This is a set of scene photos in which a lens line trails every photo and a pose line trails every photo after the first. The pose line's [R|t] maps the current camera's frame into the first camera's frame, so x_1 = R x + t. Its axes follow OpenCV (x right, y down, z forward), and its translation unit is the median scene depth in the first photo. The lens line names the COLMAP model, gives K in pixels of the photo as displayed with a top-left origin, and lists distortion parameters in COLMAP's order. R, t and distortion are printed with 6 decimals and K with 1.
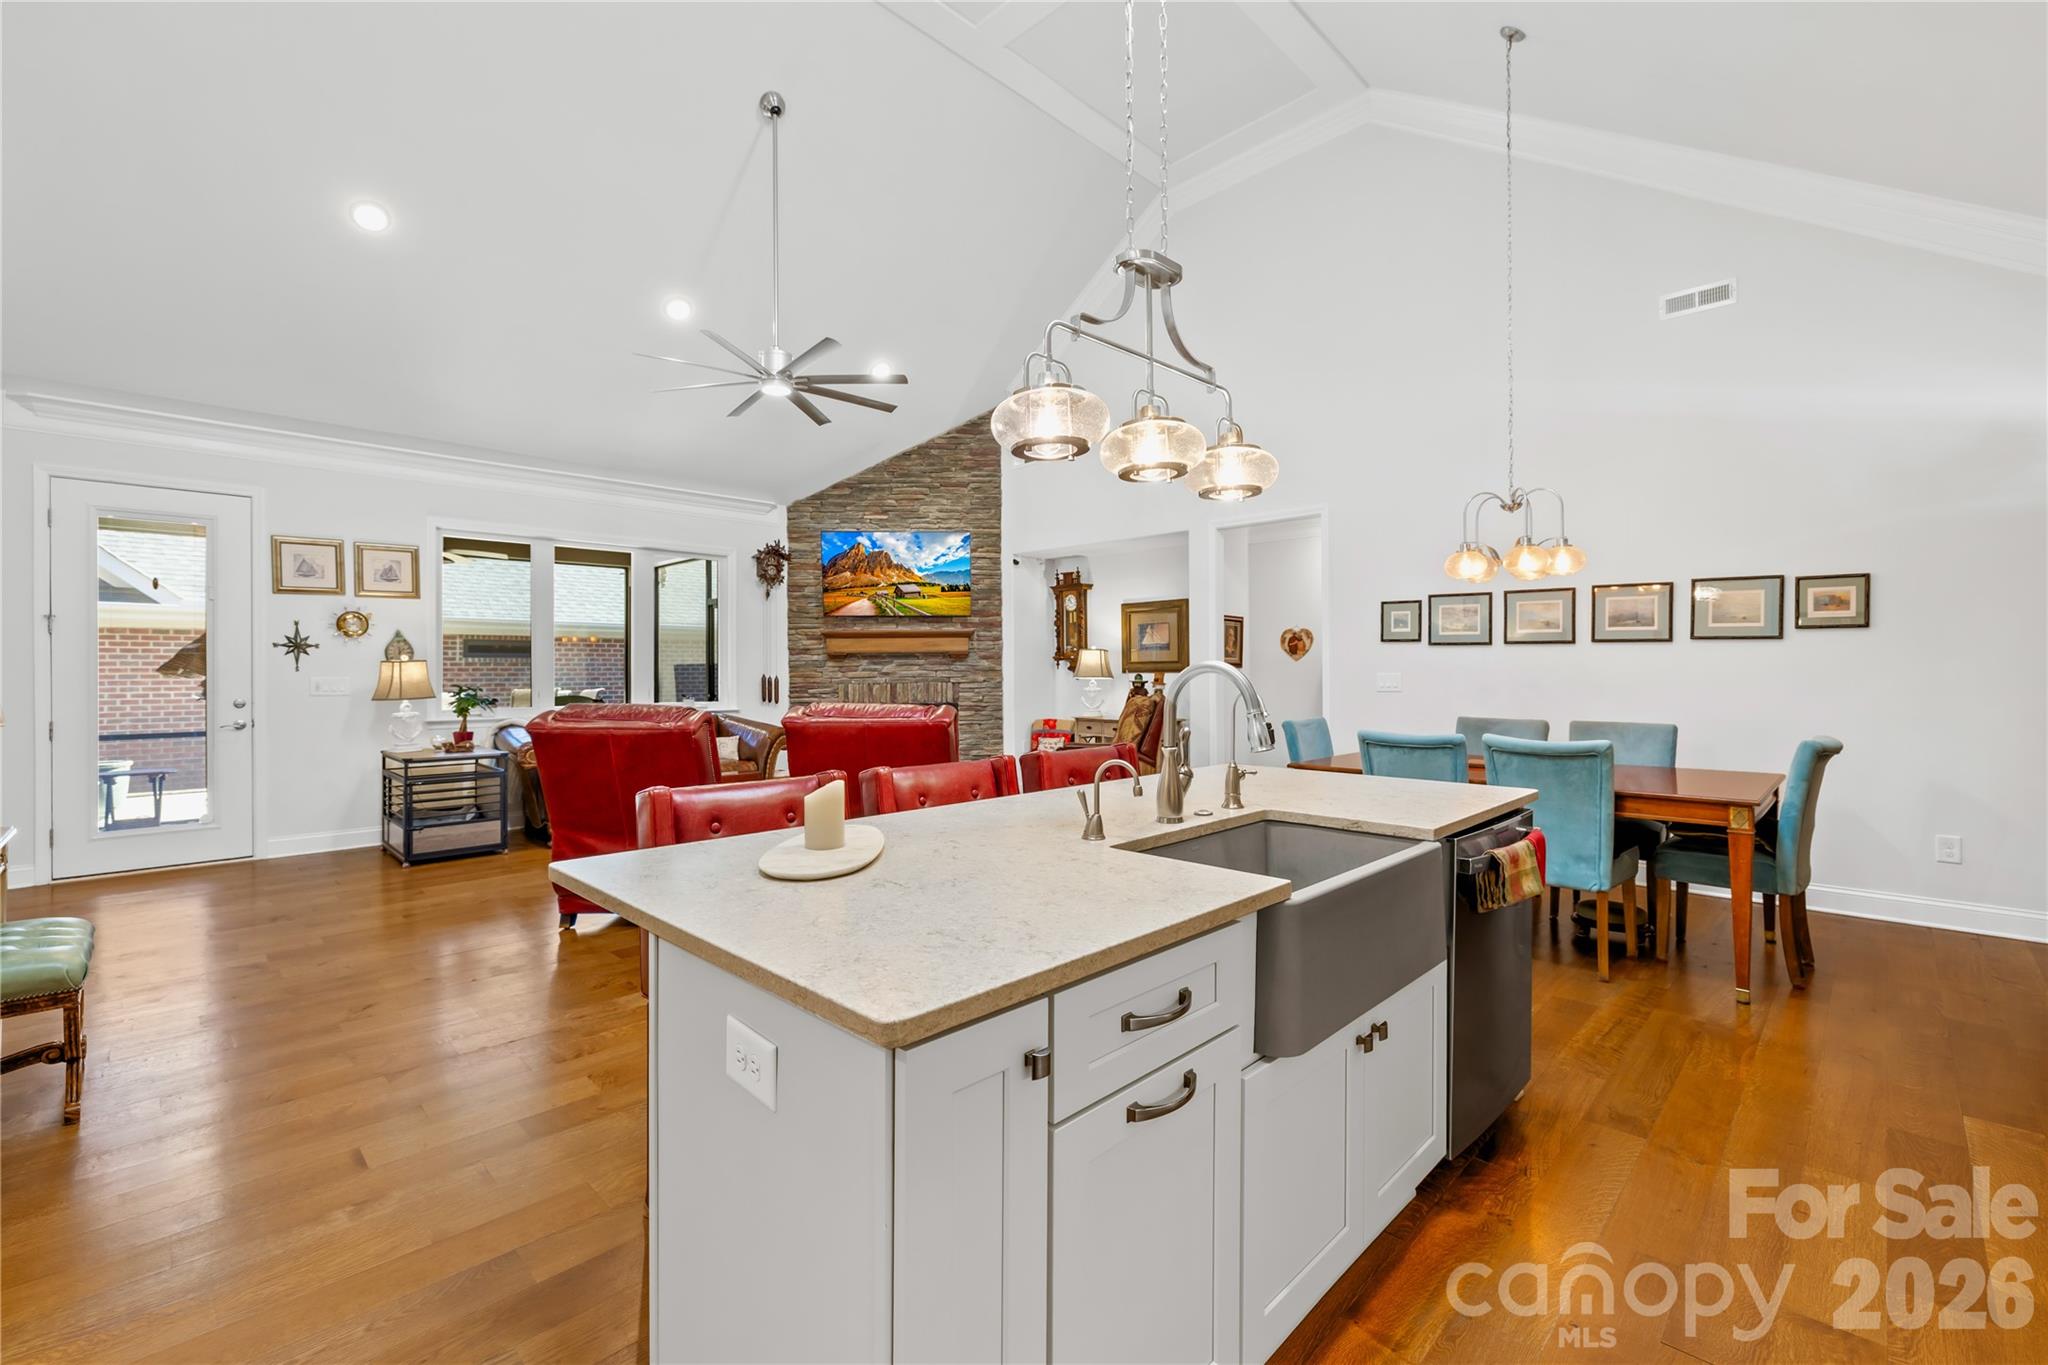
lens RADIAL K [[873.4, 0, 1011.2], [0, 873.4, 667.0], [0, 0, 1]] dist [0.004347, -0.003041]
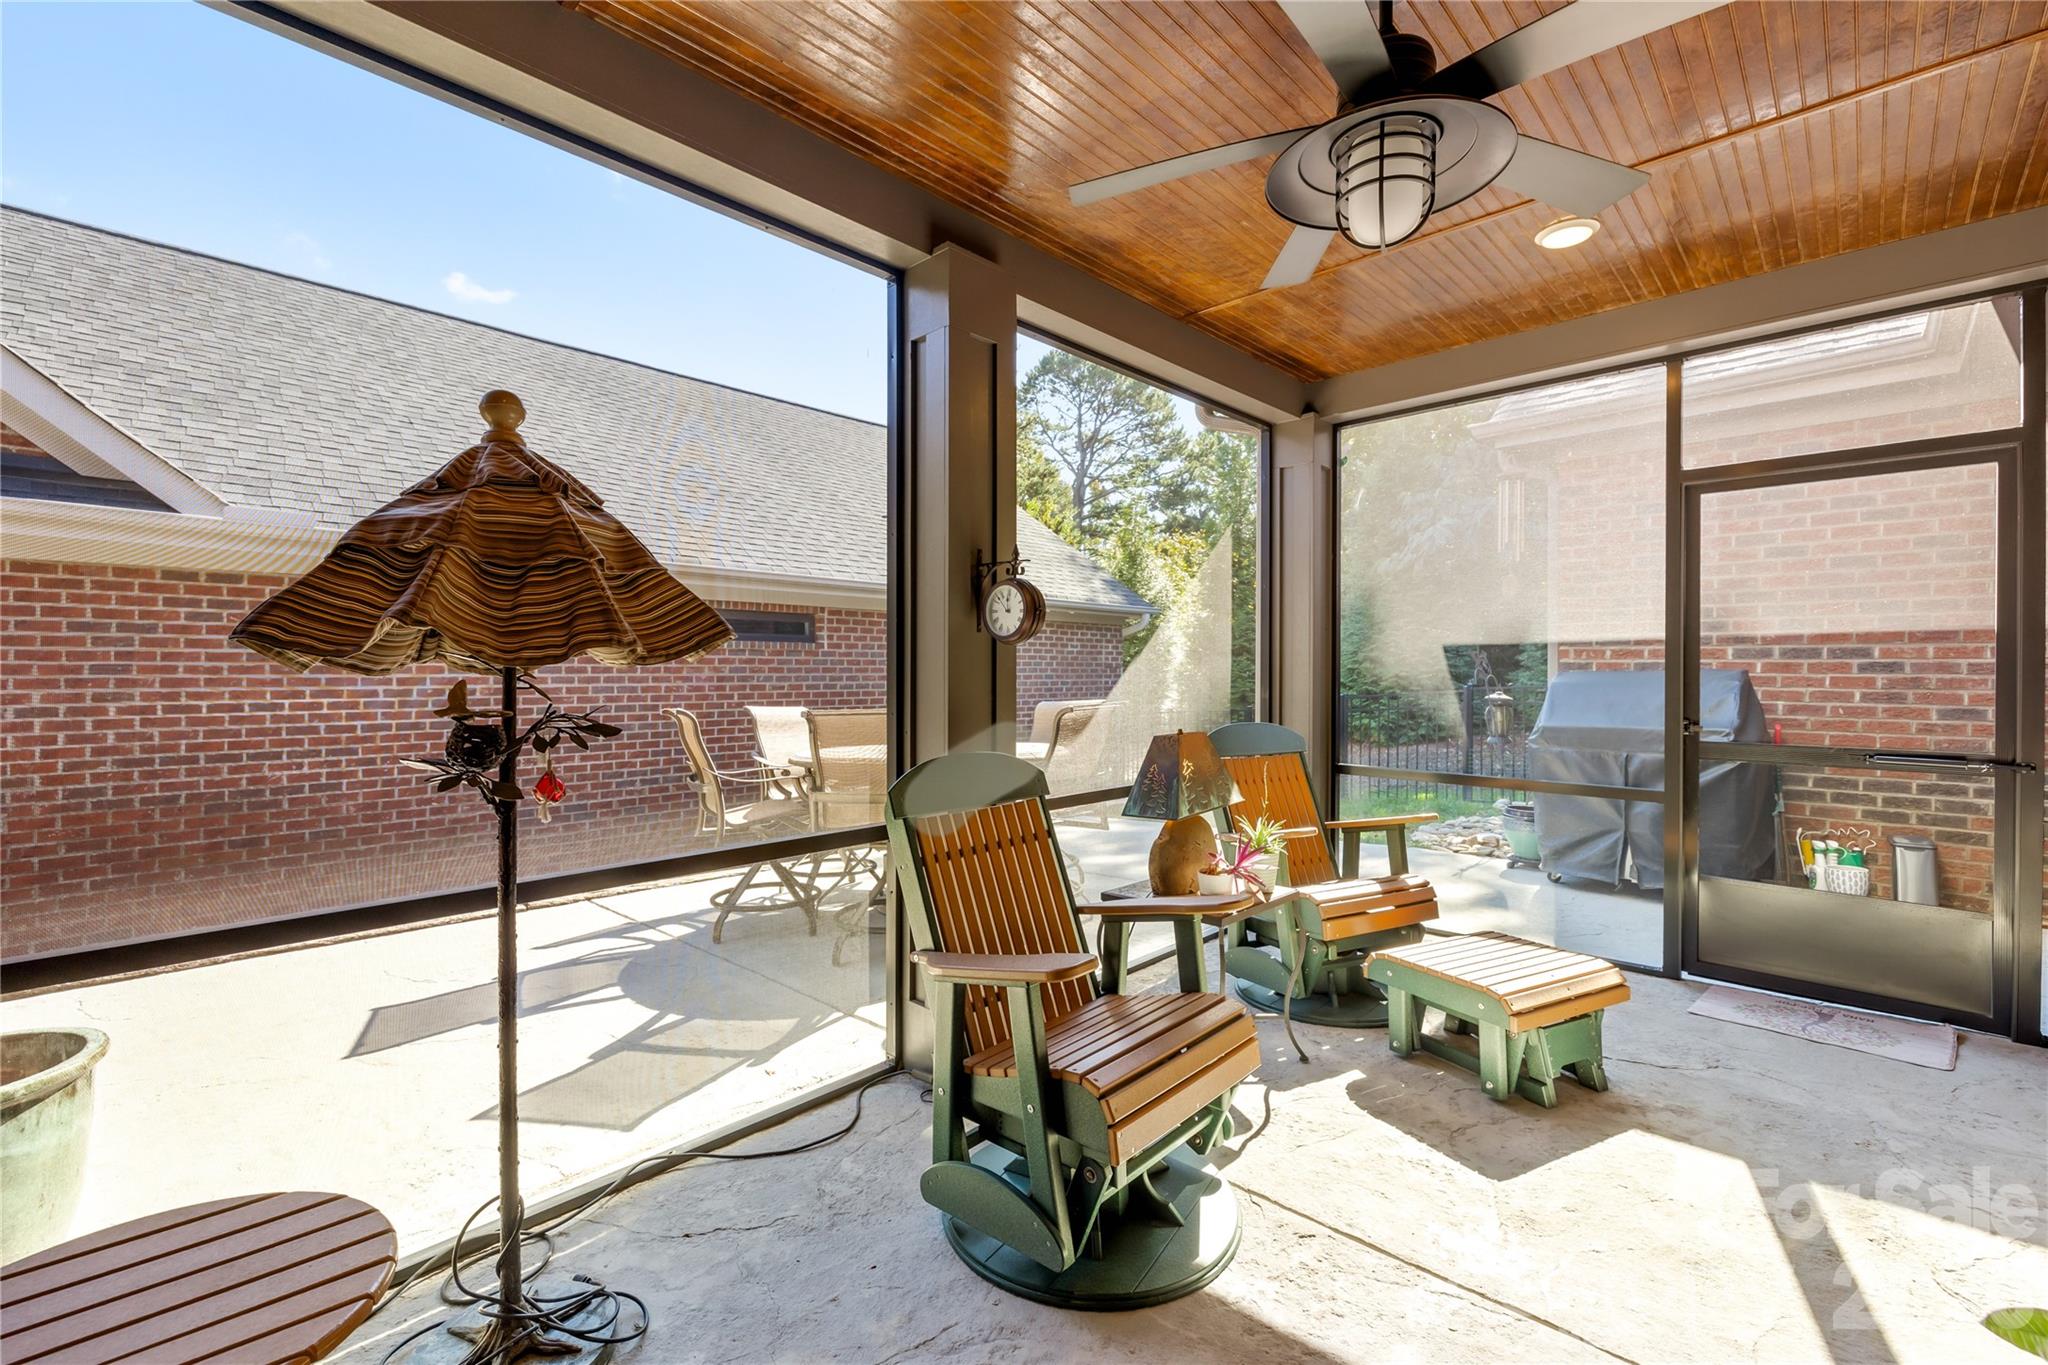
lens RADIAL K [[873.4, 0, 1016.0], [0, 873.4, 664.8], [0, 0, 1]] dist [0.004347, -0.003041]
pose [[0.999927, 0.005043, 0.010937, -0.721688], [-0.005050, 0.999987, 0.000585, 0.007727], [-0.010933, -0.000641, 0.999940, 0.717218]]
